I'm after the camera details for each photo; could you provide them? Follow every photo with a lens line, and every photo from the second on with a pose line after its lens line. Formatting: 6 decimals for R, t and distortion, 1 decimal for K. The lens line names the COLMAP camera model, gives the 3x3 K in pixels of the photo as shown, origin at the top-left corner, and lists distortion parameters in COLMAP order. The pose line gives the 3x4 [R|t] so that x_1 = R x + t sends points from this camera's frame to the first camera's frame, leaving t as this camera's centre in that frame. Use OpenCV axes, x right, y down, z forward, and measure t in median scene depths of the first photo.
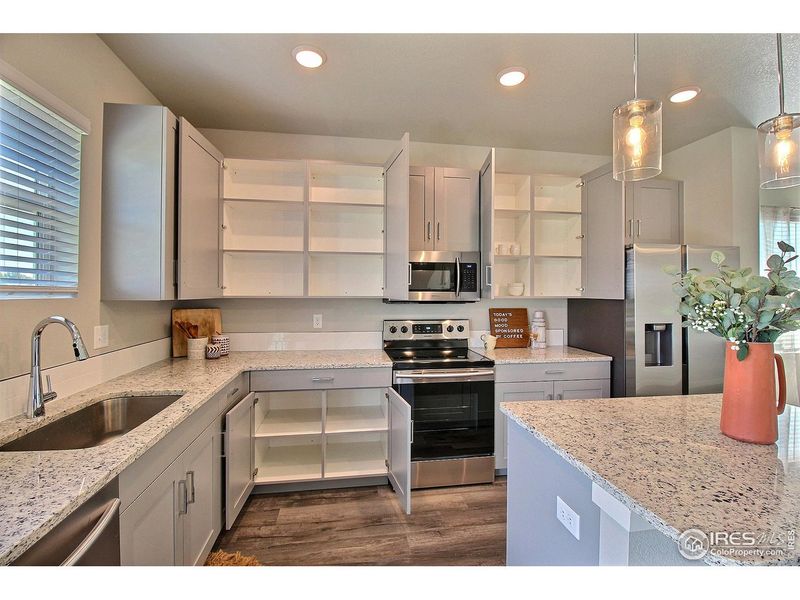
lens RADIAL K [[370.6, 0, 398.8], [0, 370.6, 293.1], [0, 0, 1]] dist [-0.002920, -0.010620]
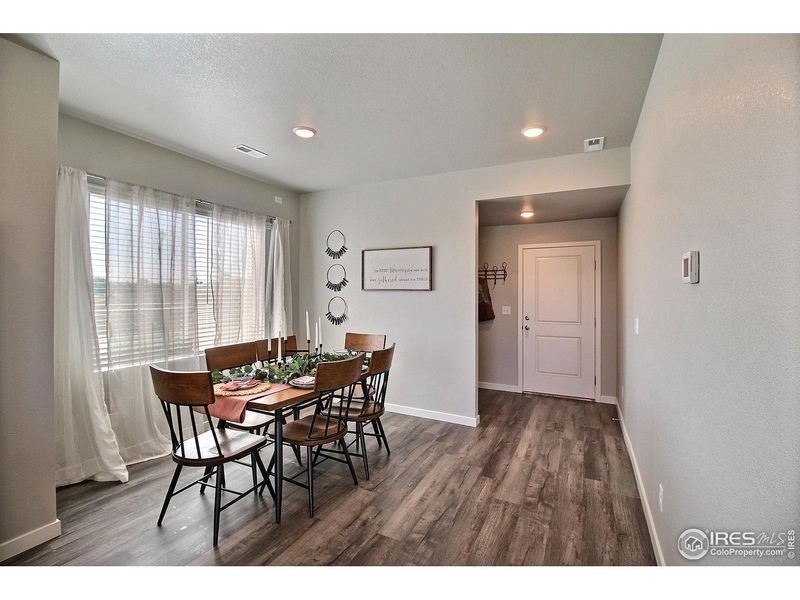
lens RADIAL K [[370.6, 0, 395.7], [0, 370.6, 291.5], [0, 0, 1]] dist [-0.002920, -0.010620]
pose [[0.588661, 0.000481, 0.808380, 0.855226], [-0.001692, 0.999998, 0.000637, -0.002633], [-0.808378, -0.001742, 0.588661, 0.041805]]
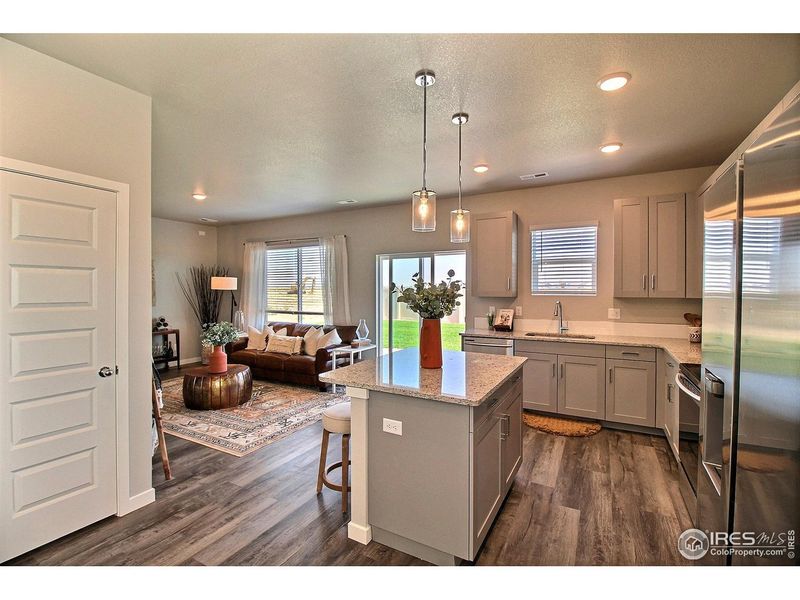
lens RADIAL K [[370.6, 0, 397.9], [0, 370.6, 290.2], [0, 0, 1]] dist [-0.002920, -0.010620]
pose [[-0.613213, -0.002721, -0.789913, 1.211721], [-0.003394, 0.999994, -0.000810, -0.010439], [0.789910, 0.002184, -0.613218, 0.948951]]
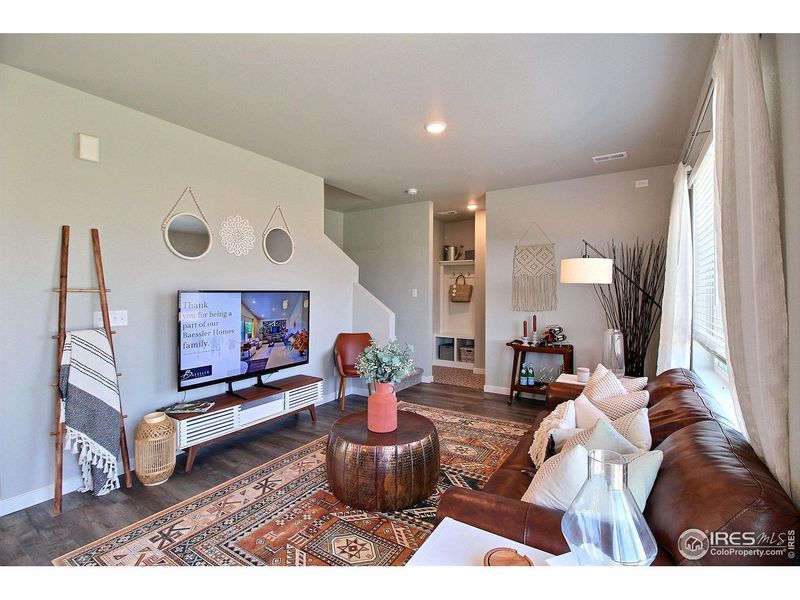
lens RADIAL K [[370.6, 0, 397.1], [0, 370.6, 292.0], [0, 0, 1]] dist [-0.002920, -0.010620]
pose [[-0.746112, -0.006271, 0.665791, -0.312052], [-0.005268, 0.999980, 0.003515, 0.012920], [-0.665799, -0.000885, -0.746130, -0.078665]]
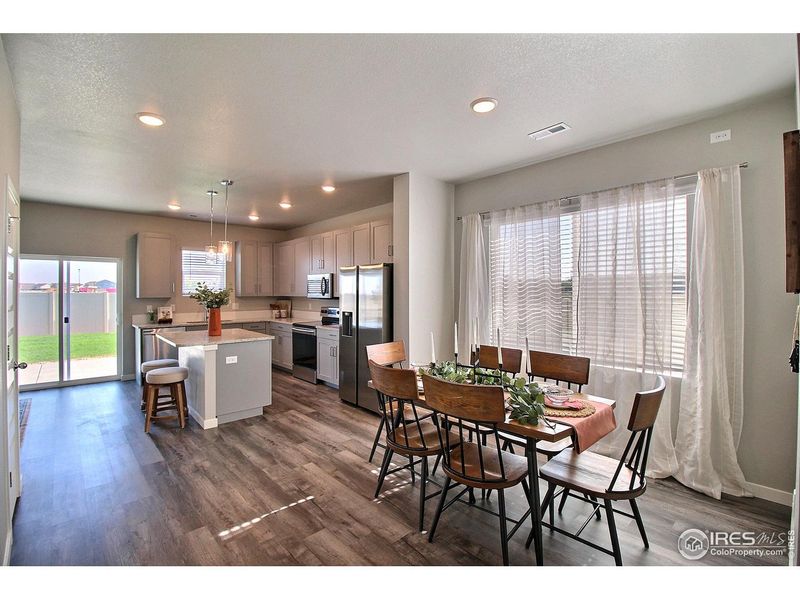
lens RADIAL K [[370.6, 0, 401.0], [0, 370.6, 295.5], [0, 0, 1]] dist [-0.002920, -0.010620]
pose [[0.558171, 0.004943, -0.829711, 2.256284], [0.003652, 0.999958, 0.008413, -0.009308], [0.829718, -0.007726, 0.558129, 0.224185]]
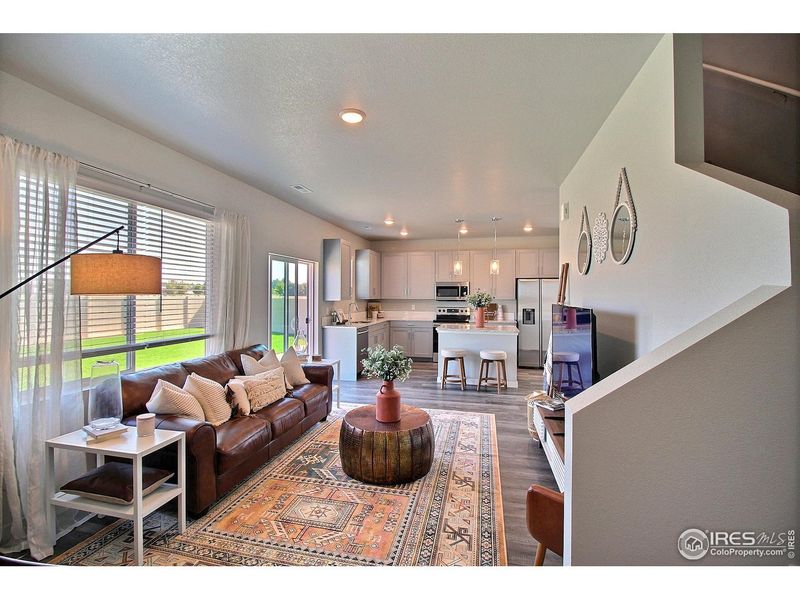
lens RADIAL K [[370.6, 0, 398.2], [0, 370.6, 293.5], [0, 0, 1]] dist [-0.002920, -0.010620]
pose [[0.926202, -0.002241, -0.377020, 0.824019], [0.000207, 0.999985, -0.005435, -0.013240], [0.377027, 0.004956, 0.926189, -1.835604]]
